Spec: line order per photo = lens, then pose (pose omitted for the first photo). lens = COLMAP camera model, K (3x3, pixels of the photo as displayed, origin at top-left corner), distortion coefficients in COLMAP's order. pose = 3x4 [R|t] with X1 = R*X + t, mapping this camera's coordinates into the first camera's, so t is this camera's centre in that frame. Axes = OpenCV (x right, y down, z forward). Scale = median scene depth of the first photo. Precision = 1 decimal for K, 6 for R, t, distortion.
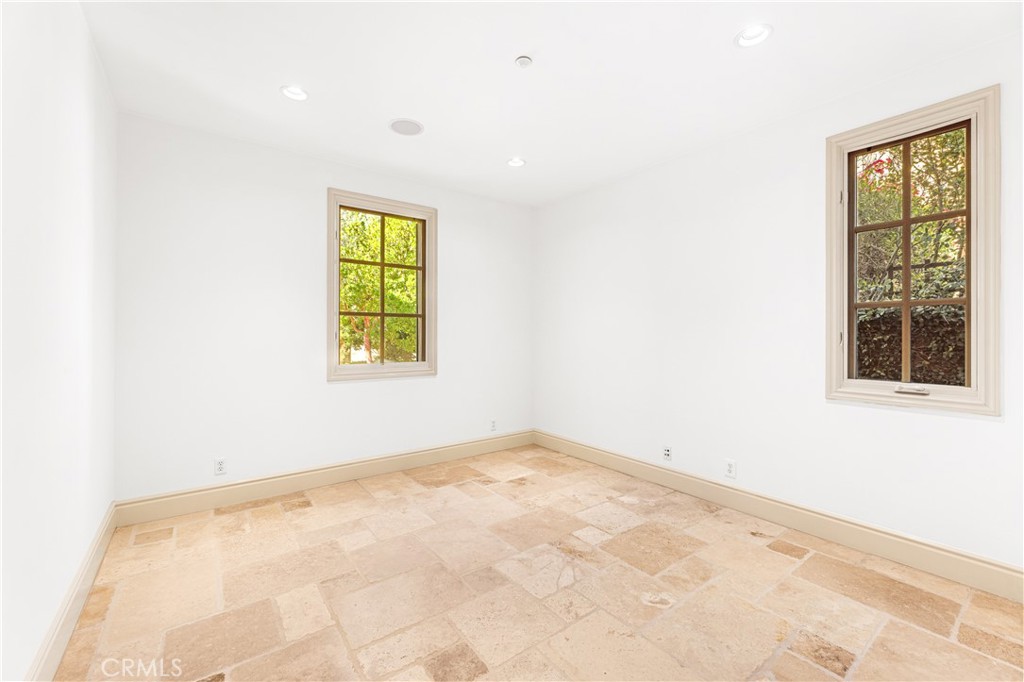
lens RADIAL K [[409.9, 0, 502.8], [0, 409.9, 332.6], [0, 0, 1]] dist [-0.003271, -0.000519]
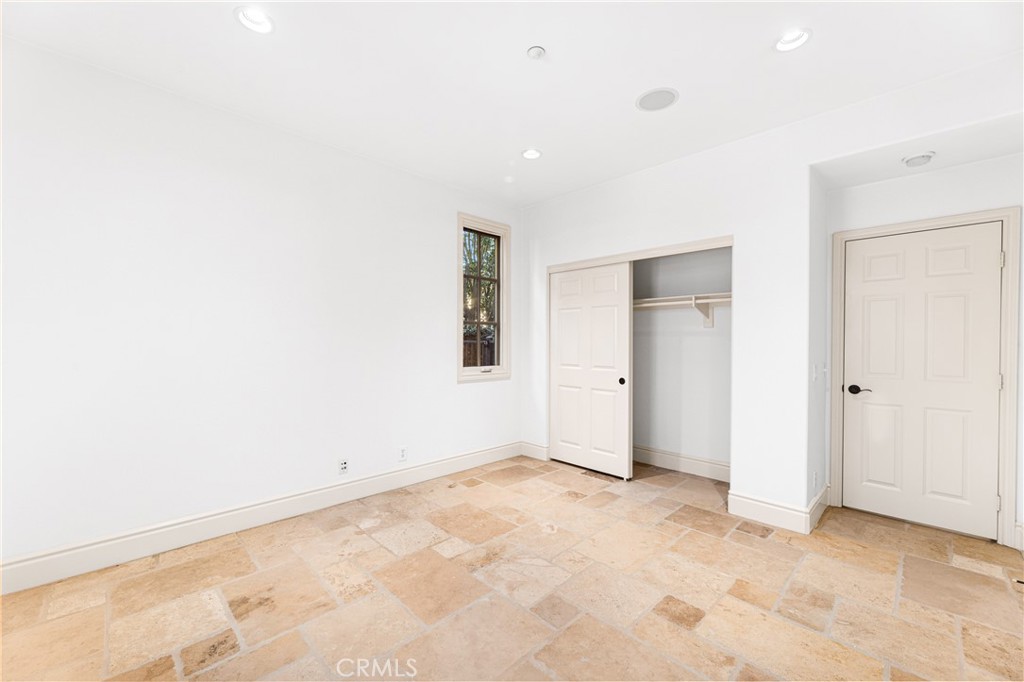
lens RADIAL K [[409.9, 0, 502.4], [0, 409.9, 349.6], [0, 0, 1]] dist [-0.003271, -0.000519]
pose [[-0.127135, -0.024243, 0.991589, -0.755790], [-0.010057, 0.999681, 0.023152, 0.003181], [-0.991834, -0.007029, -0.127338, 1.022030]]
